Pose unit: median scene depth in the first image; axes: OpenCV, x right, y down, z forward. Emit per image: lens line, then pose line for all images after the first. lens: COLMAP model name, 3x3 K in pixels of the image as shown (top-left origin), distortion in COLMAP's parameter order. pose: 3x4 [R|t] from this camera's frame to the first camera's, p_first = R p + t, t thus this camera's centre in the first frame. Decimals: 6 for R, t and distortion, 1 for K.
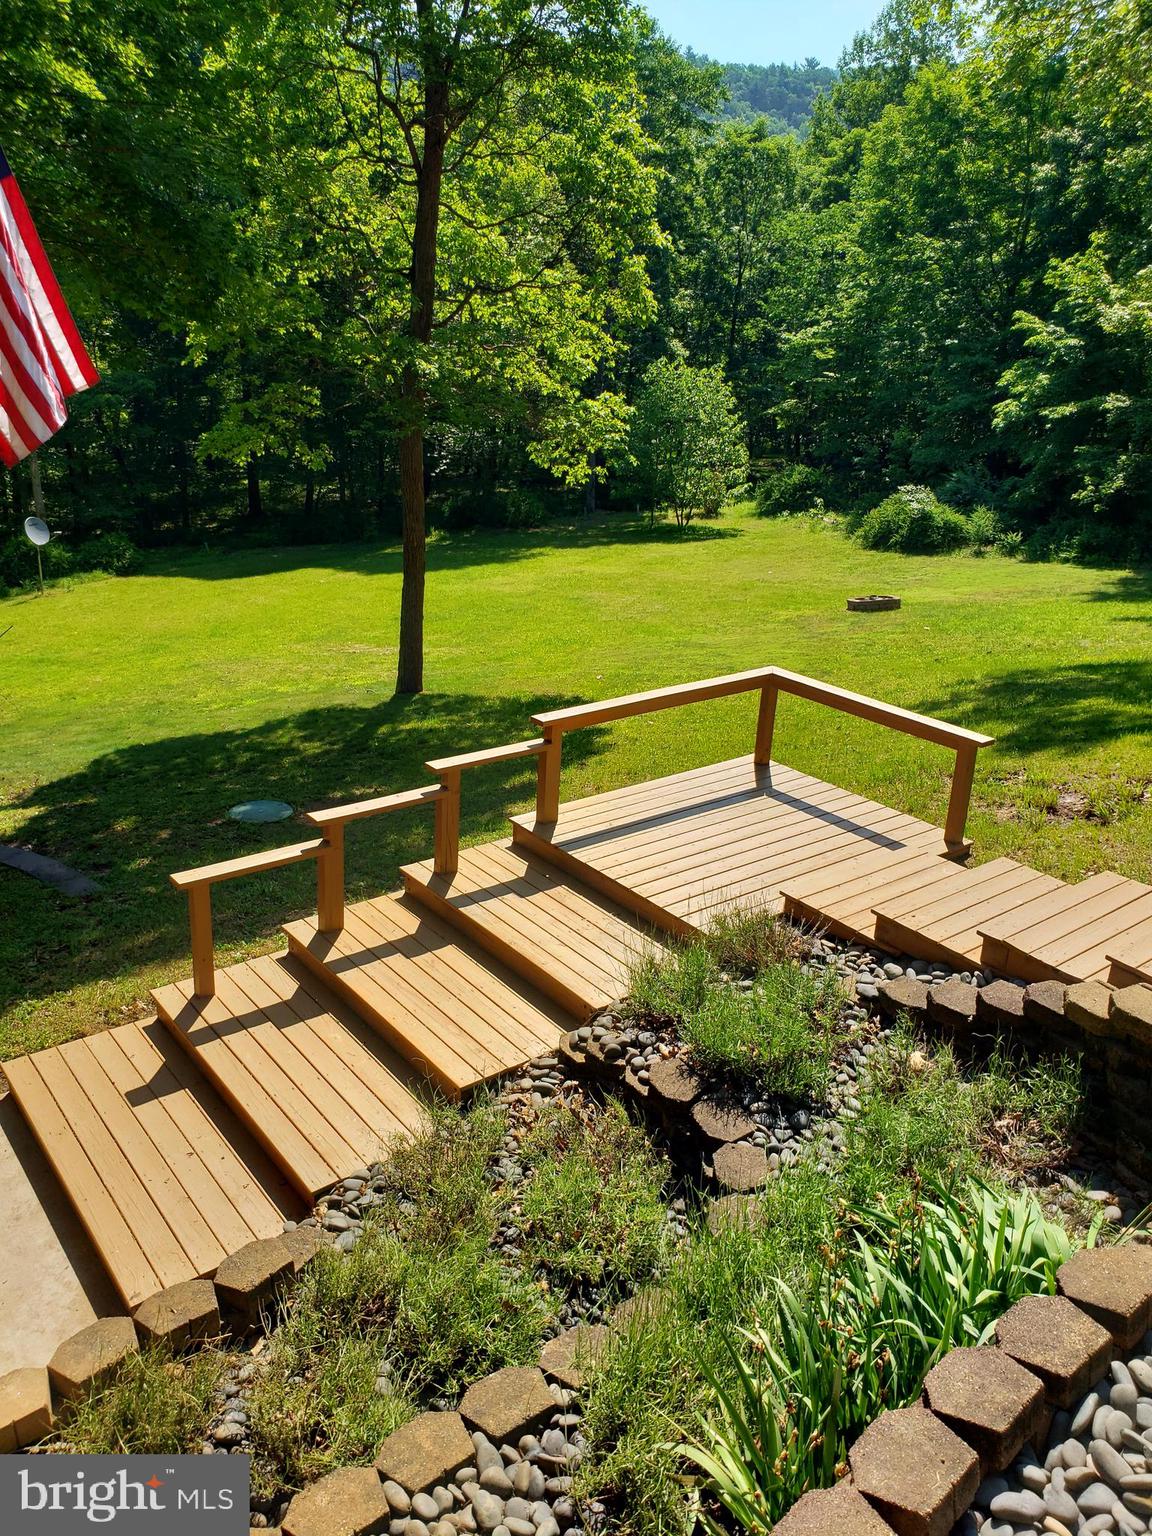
lens RADIAL K [[1198.1, 0, 576.0], [0, 1198.1, 768.0], [0, 0, 1]] dist [-0.000860, 0.053568]
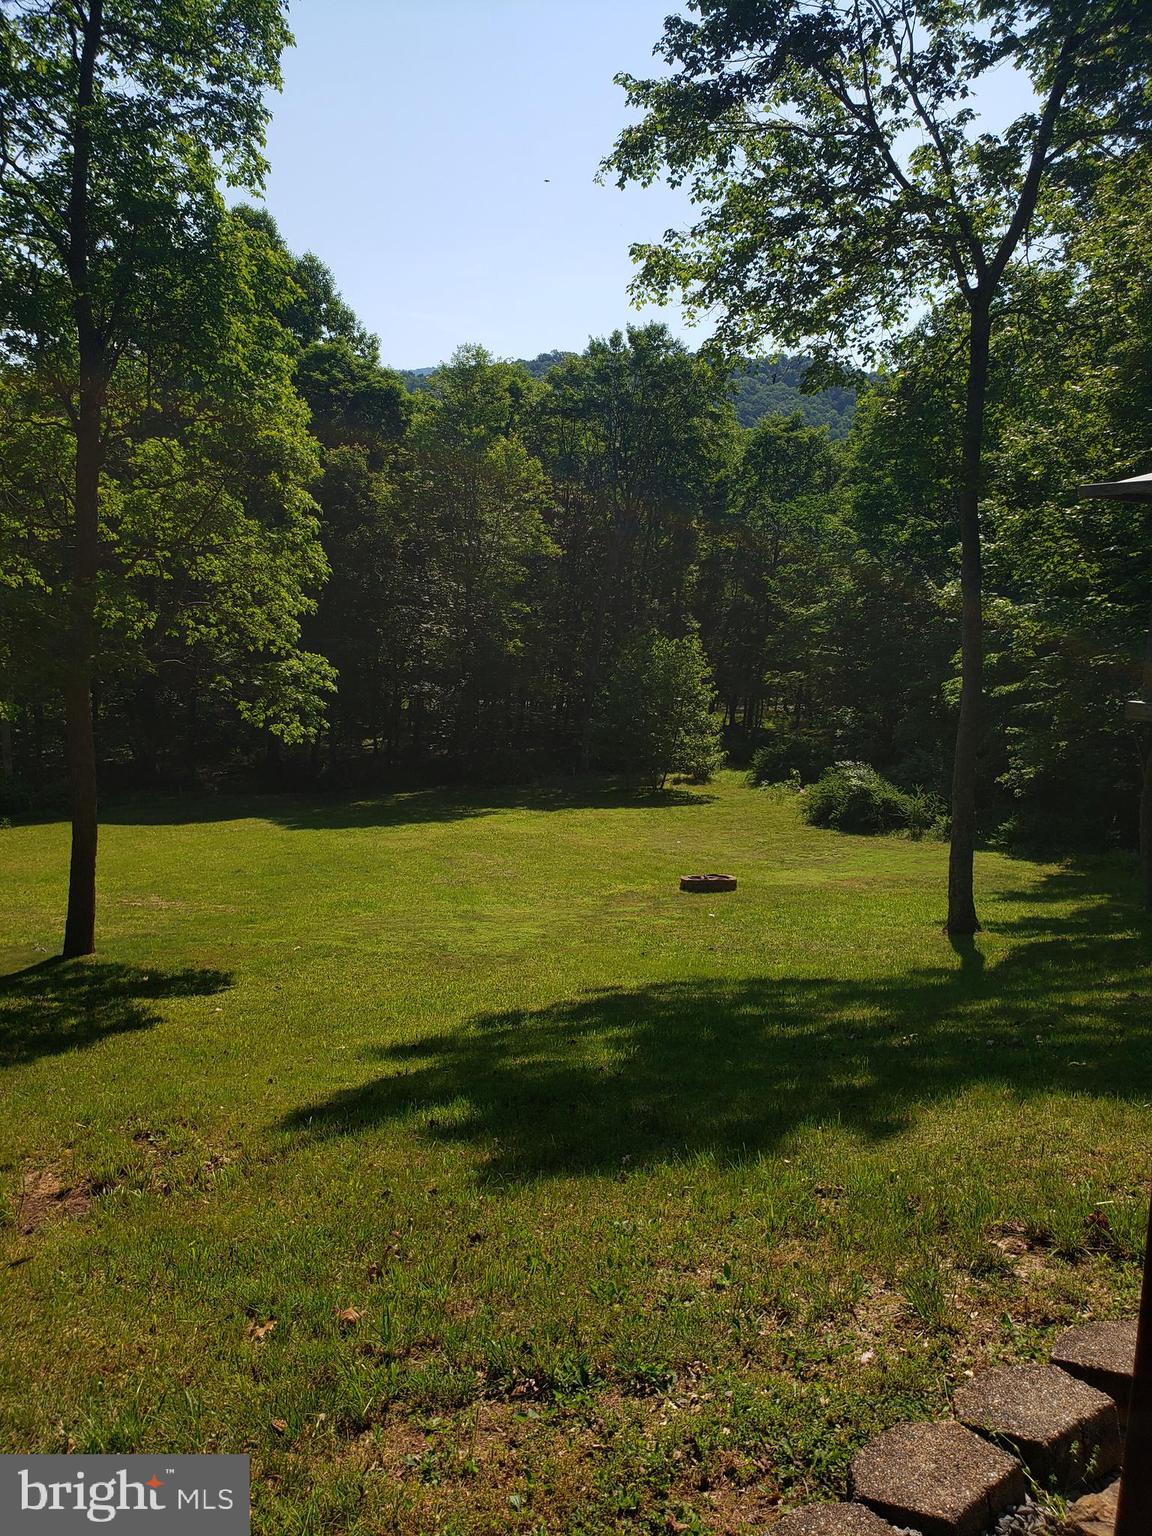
lens RADIAL K [[1198.1, 0, 576.0], [0, 1198.1, 768.0], [0, 0, 1]] dist [-0.000860, 0.053568]
pose [[0.987692, 0.045393, -0.149681, 0.206479], [-0.075605, 0.976294, -0.202815, -0.021586], [0.136926, 0.211635, 0.967710, 0.055905]]
